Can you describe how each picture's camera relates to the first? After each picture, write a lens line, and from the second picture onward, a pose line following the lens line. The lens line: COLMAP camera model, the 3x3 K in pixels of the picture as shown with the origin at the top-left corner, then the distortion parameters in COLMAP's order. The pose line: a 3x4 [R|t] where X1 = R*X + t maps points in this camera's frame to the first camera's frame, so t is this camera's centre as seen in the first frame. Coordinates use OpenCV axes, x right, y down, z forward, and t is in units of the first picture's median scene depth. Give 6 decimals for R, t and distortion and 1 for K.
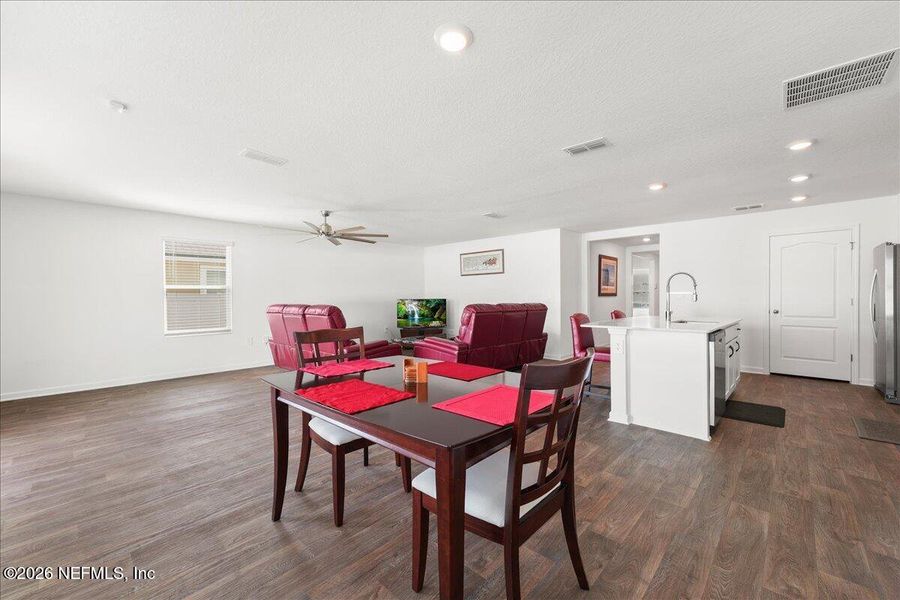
lens RADIAL K [[364.6, 0, 446.5], [0, 364.6, 297.2], [0, 0, 1]] dist [0.008764, -0.000939]
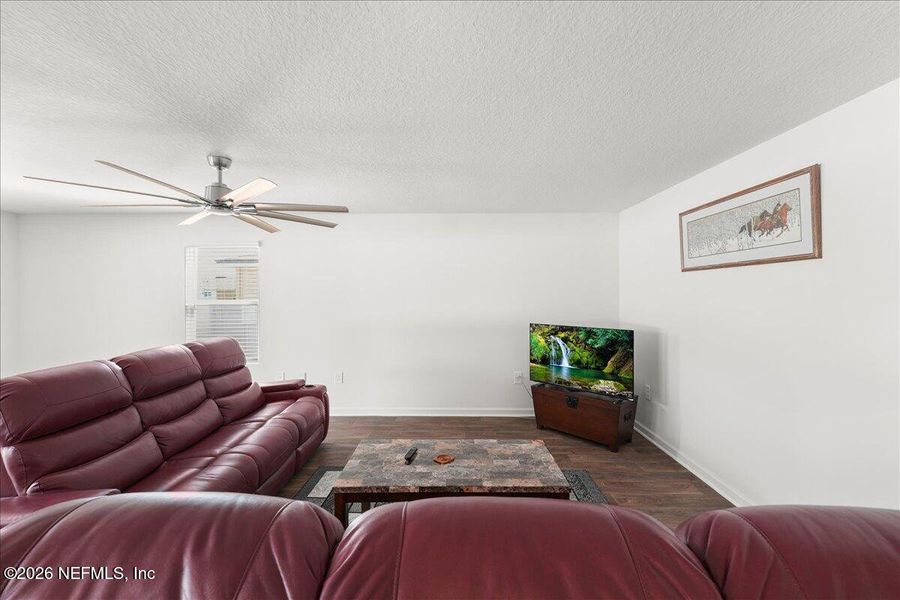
lens RADIAL K [[364.6, 0, 446.8], [0, 364.6, 299.8], [0, 0, 1]] dist [0.008764, -0.000939]
pose [[0.685335, 0.016948, -0.728031, 0.151347], [-0.001996, 0.999769, 0.021395, -0.037563], [0.728226, -0.013209, 0.685210, 0.572388]]
